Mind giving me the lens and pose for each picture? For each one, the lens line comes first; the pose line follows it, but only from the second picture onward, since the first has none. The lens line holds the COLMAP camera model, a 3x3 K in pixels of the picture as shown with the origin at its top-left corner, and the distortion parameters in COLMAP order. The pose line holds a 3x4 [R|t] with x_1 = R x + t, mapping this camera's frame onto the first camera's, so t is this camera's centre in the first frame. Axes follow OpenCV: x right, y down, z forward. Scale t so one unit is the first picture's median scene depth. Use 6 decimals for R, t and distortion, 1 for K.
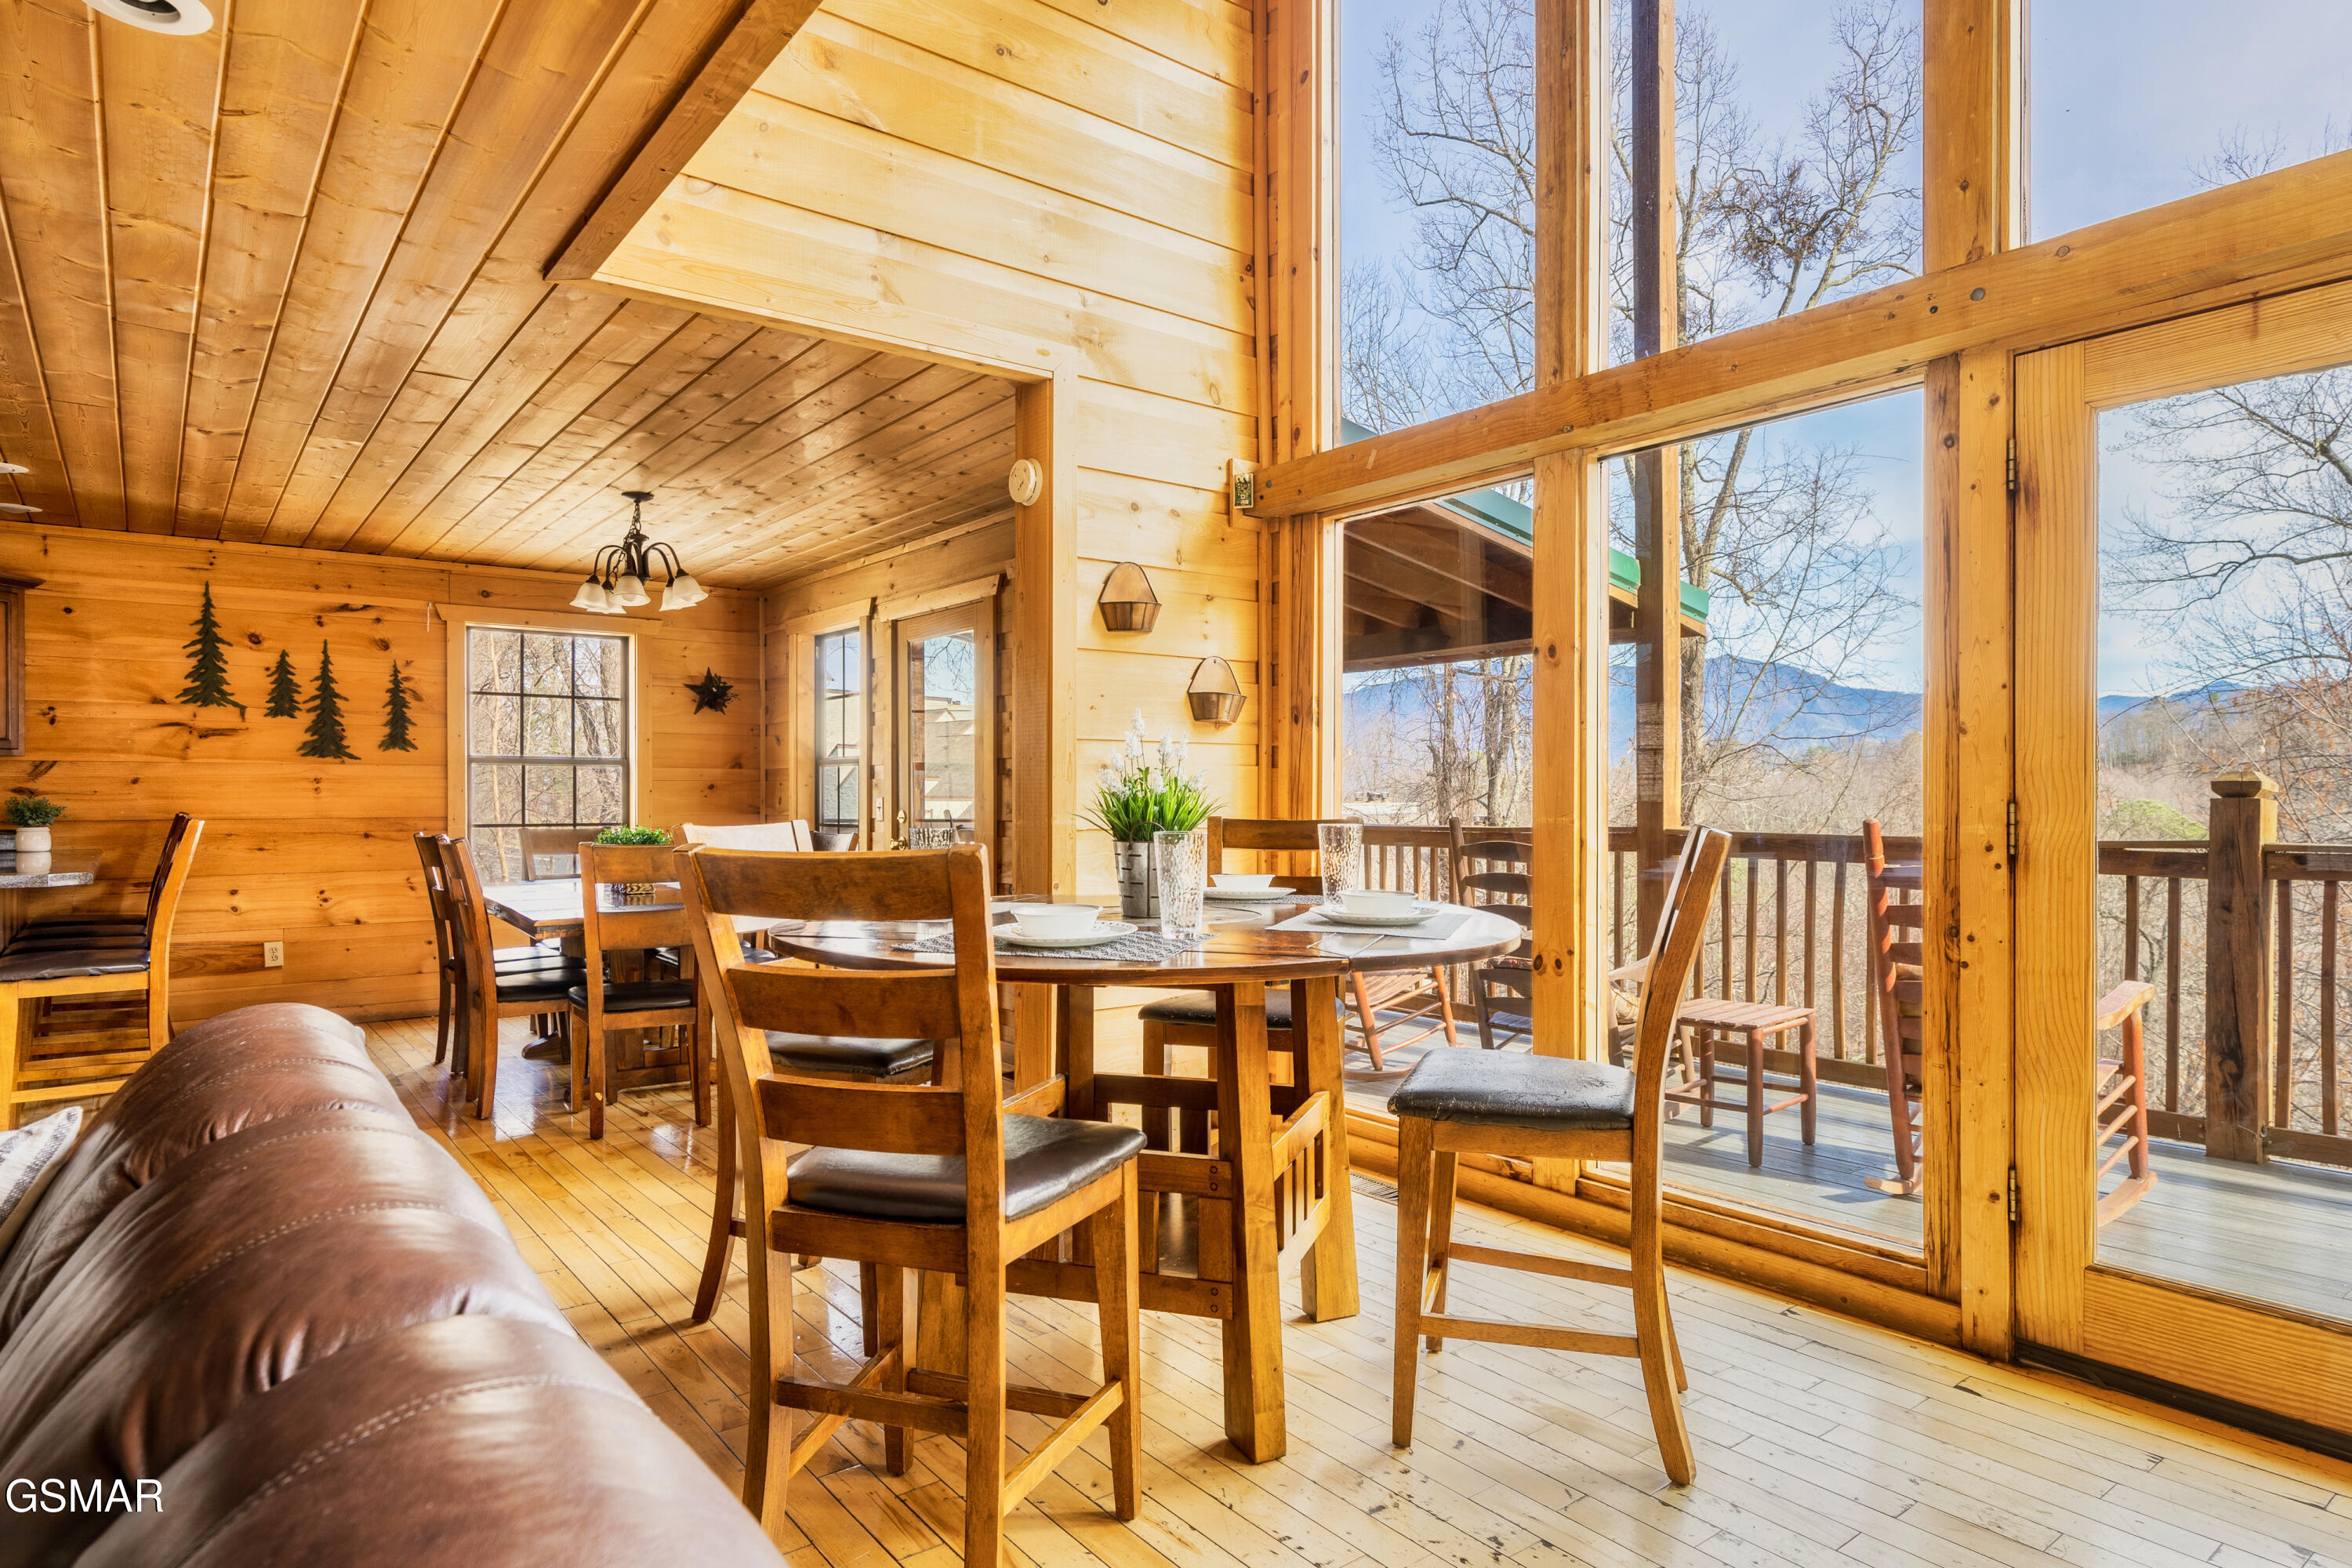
lens RADIAL K [[1331.0, 0, 1167.1], [0, 1331.0, 781.5], [0, 0, 1]] dist [-0.002566, 0.001111]
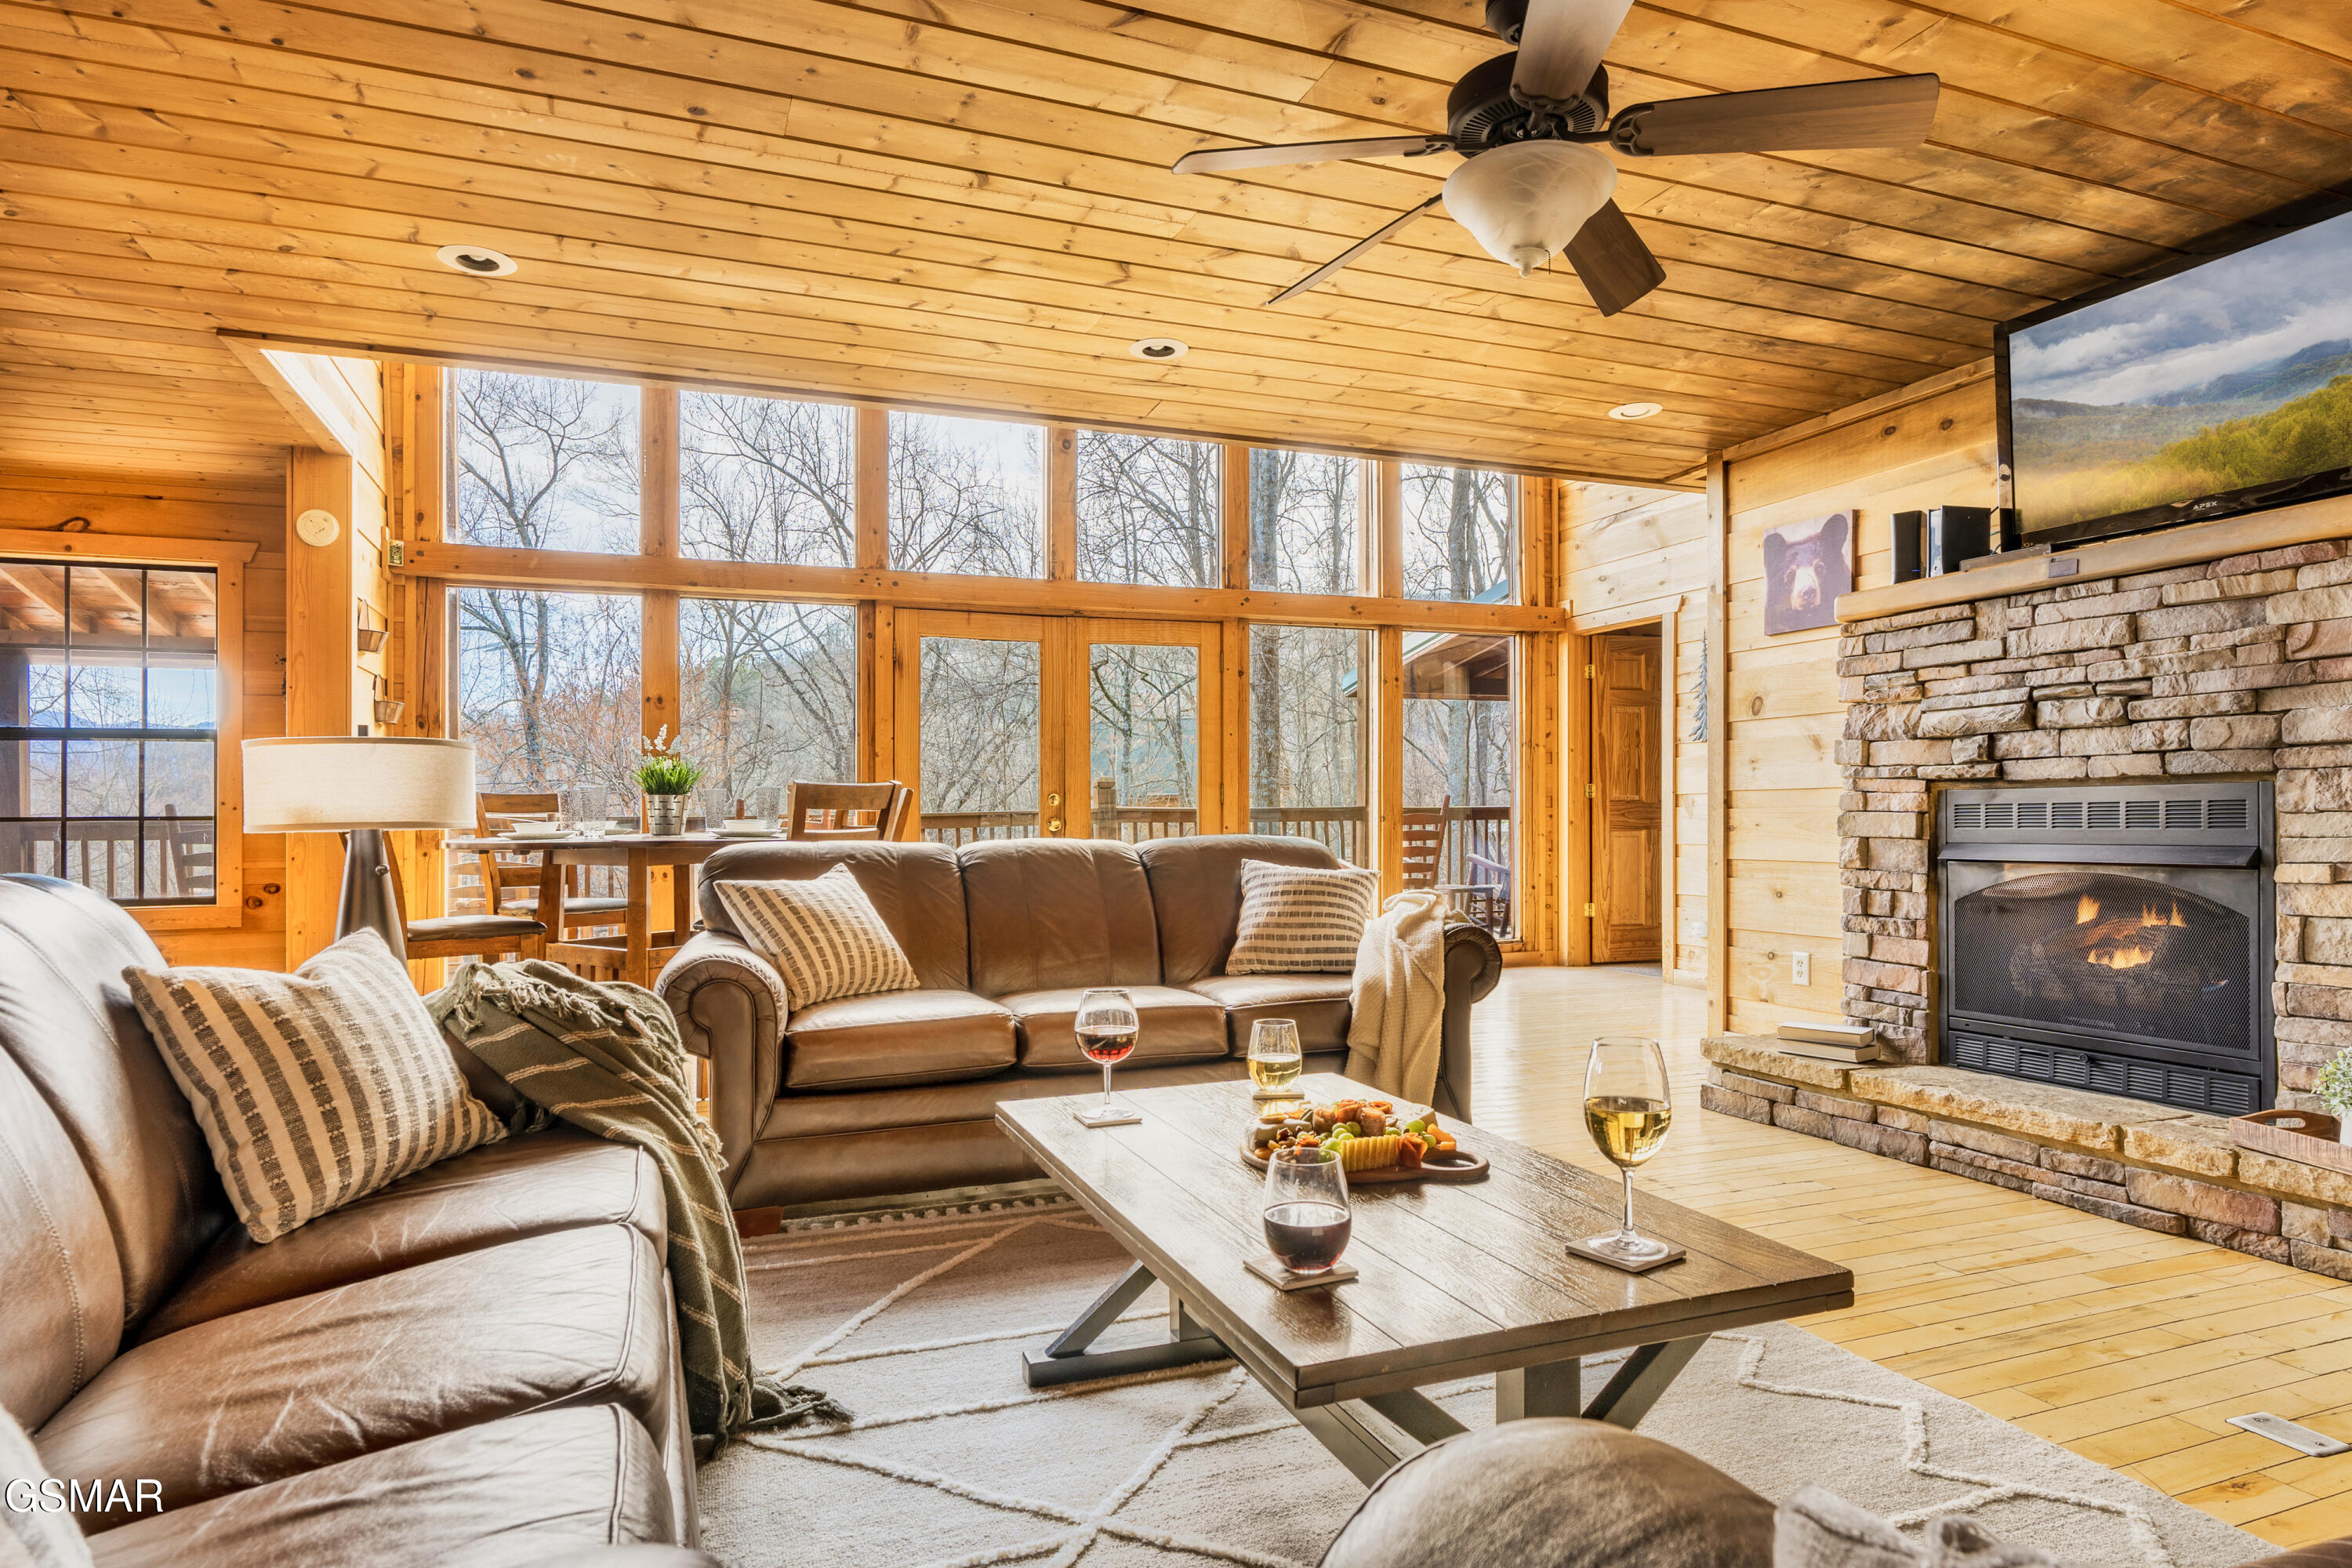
lens RADIAL K [[1321.4, 0, 1181.7], [0, 1321.4, 870.2], [0, 0, 1]] dist [-0.004256, -0.000333]
pose [[0.276293, -0.040010, 0.960240, -1.013379], [-0.003563, 0.999084, 0.042654, 0.042438], [-0.961067, -0.015206, 0.275897, -0.138983]]
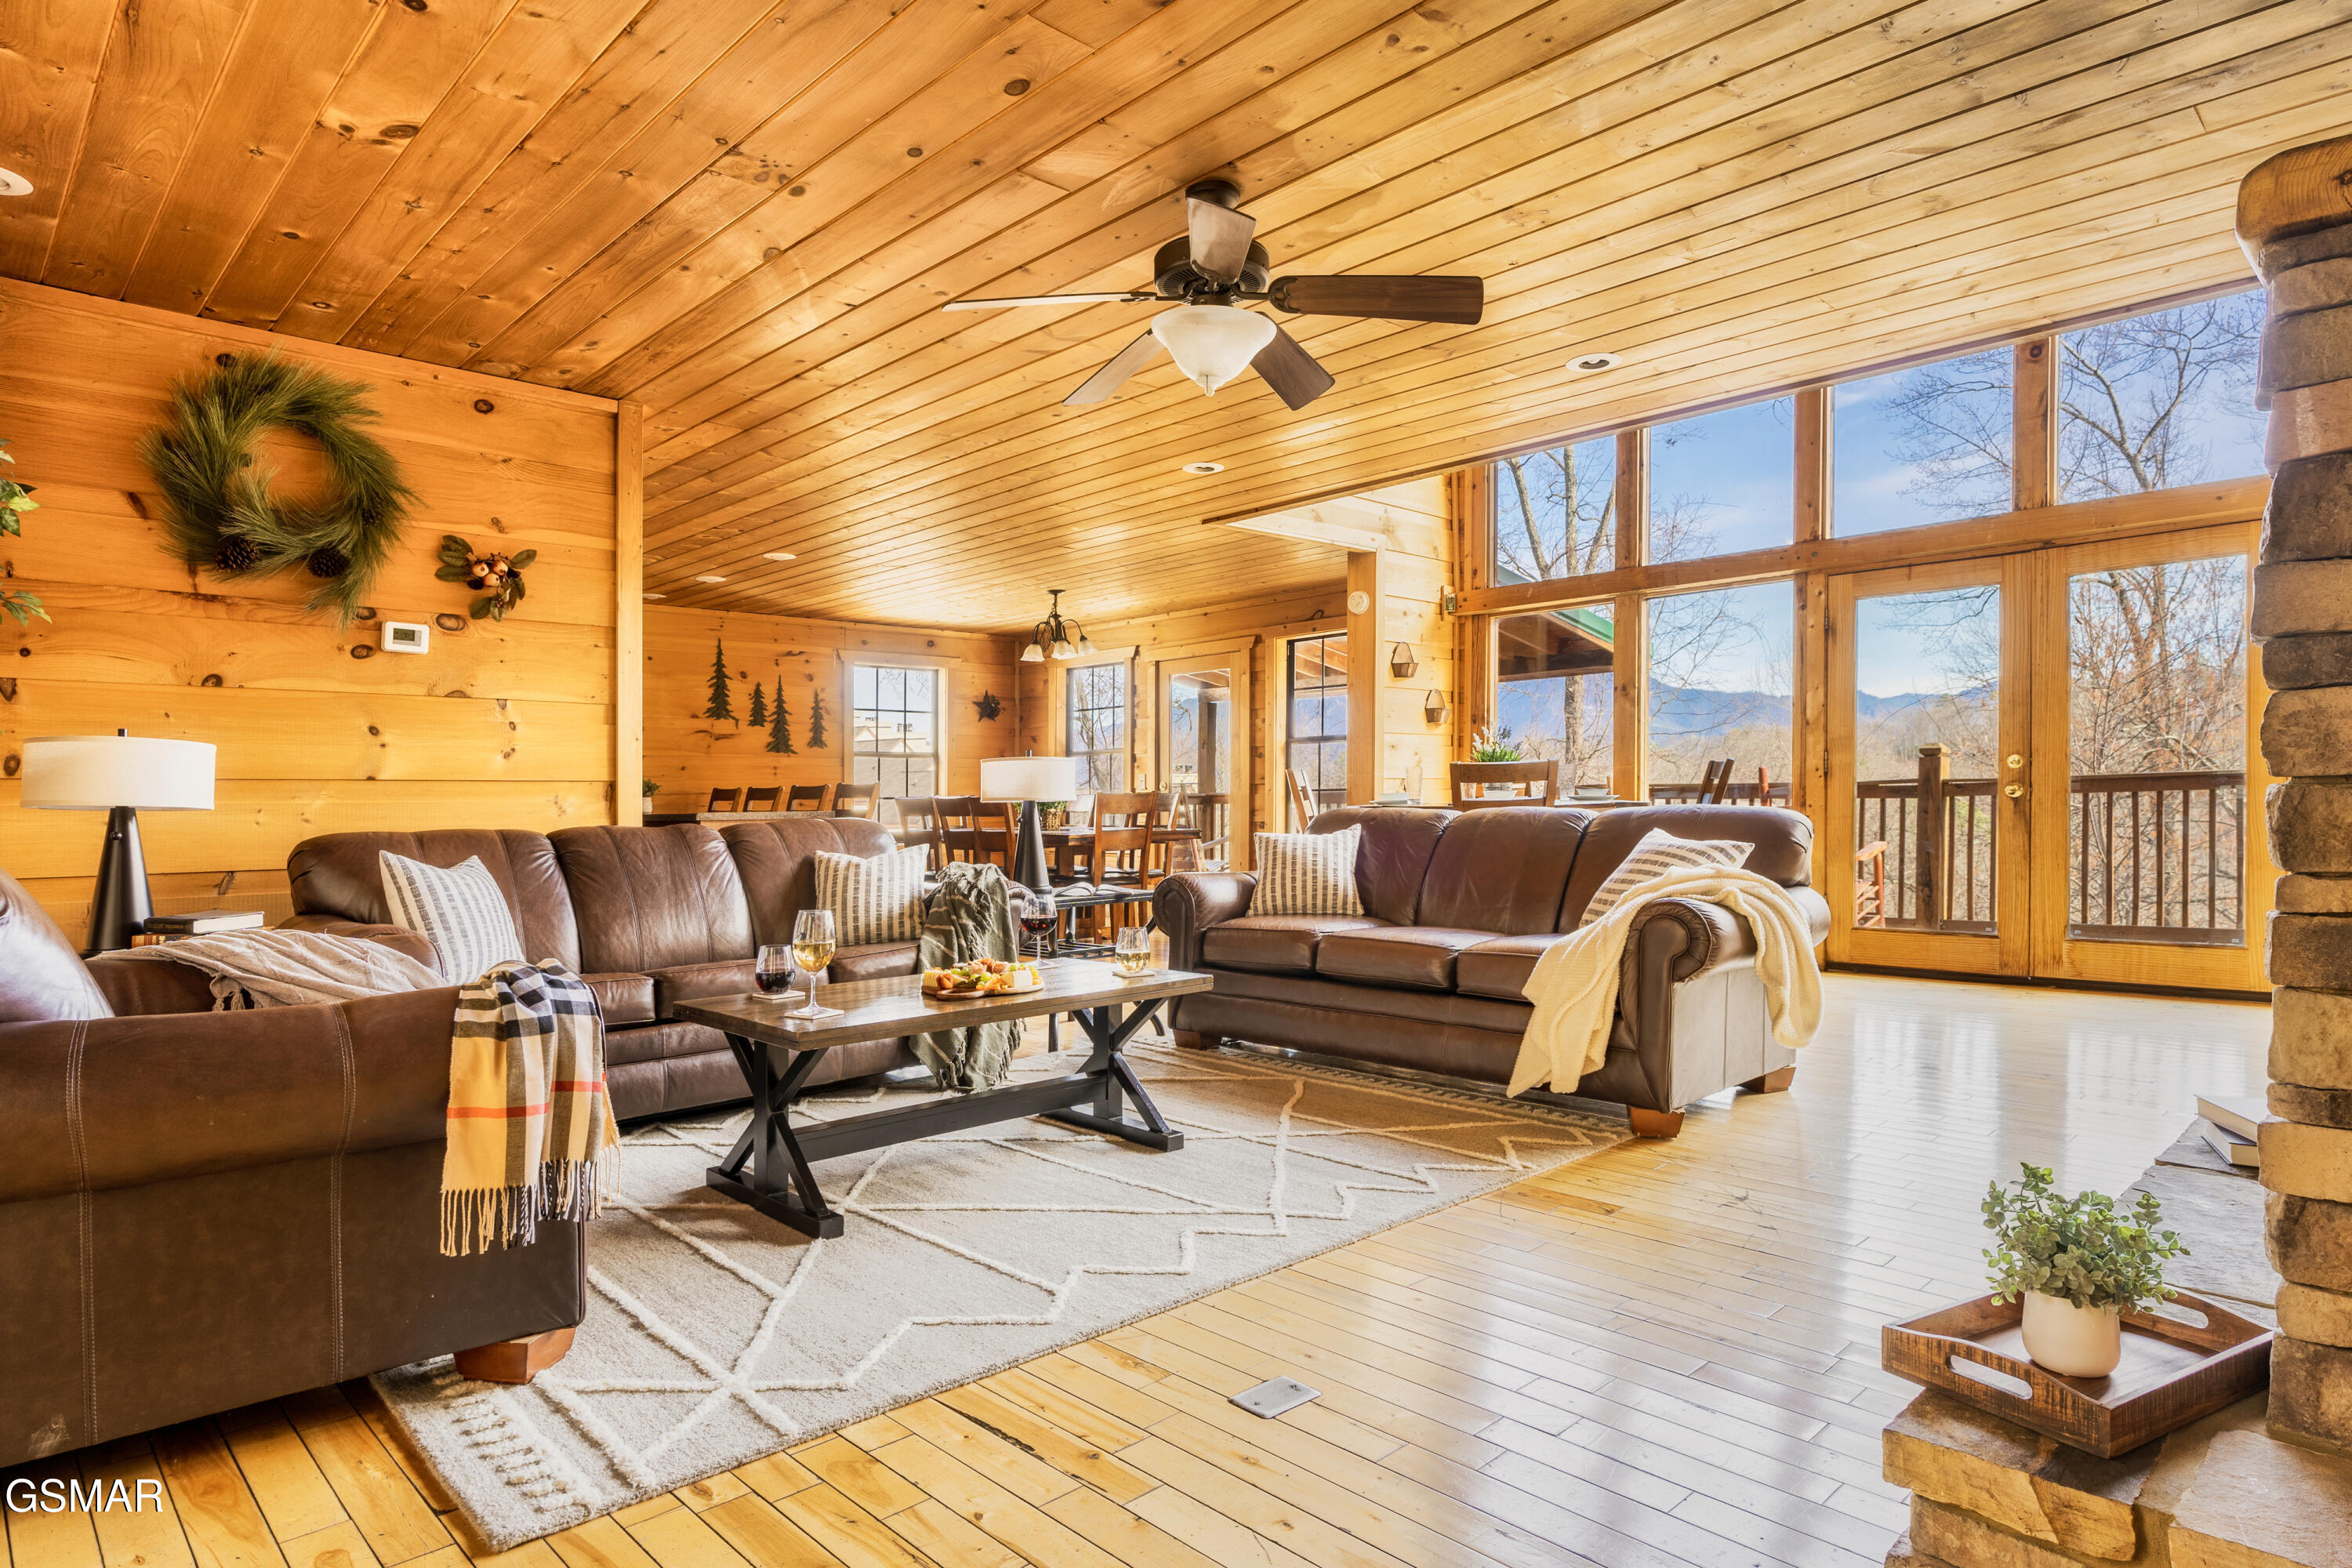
lens RADIAL K [[1319.1, 0, 1177.9], [0, 1319.1, 832.9], [0, 0, 1]] dist [-0.002056, 0.000125]
pose [[0.993573, -0.018442, 0.111679, -0.549904], [0.014367, 0.999205, 0.037191, 0.037329], [-0.112277, -0.035348, 0.993048, -0.855430]]
